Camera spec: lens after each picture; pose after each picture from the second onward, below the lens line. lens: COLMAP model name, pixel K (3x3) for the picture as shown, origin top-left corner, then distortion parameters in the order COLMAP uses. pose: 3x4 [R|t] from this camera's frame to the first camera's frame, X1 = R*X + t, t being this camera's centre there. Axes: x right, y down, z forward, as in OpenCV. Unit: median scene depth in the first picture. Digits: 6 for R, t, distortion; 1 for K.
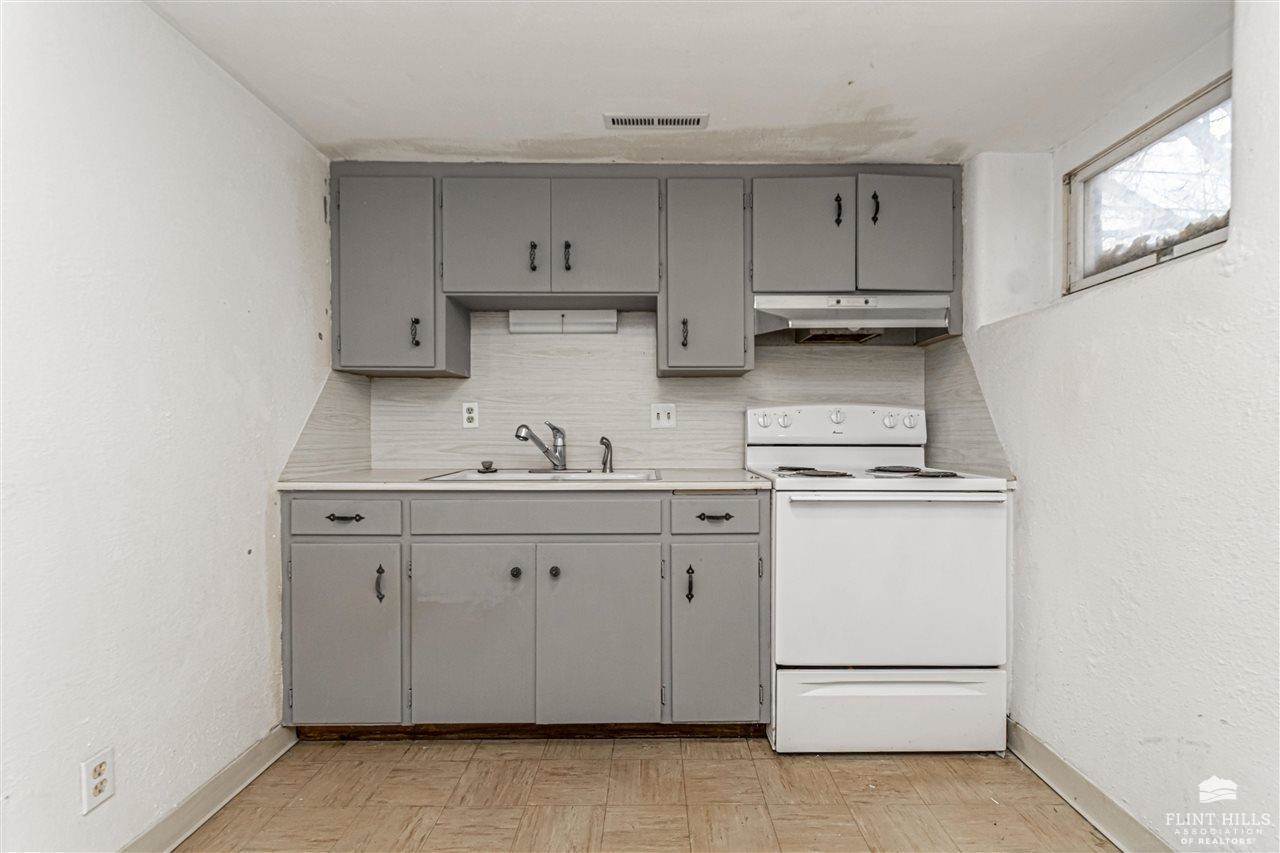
lens RADIAL K [[575.7, 0, 640.0], [0, 575.7, 435.7], [0, 0, 1]] dist [-0.001786, 0.000949]
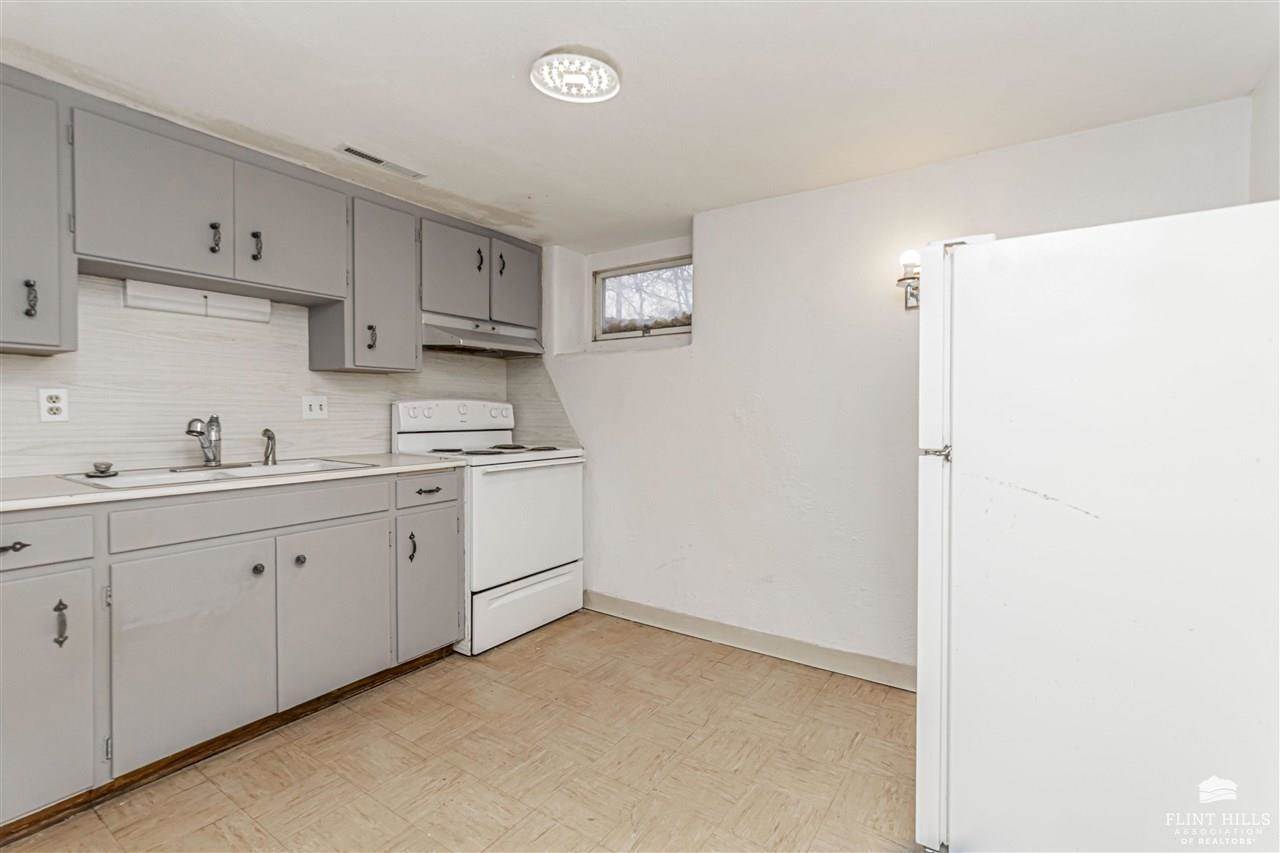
lens RADIAL K [[575.7, 0, 644.1], [0, 575.7, 418.7], [0, 0, 1]] dist [-0.001786, 0.000949]
pose [[0.563203, -0.011029, 0.826245, -0.582827], [0.003405, 0.999933, 0.011026, -0.027885], [-0.826312, -0.003396, 0.563203, -0.099367]]
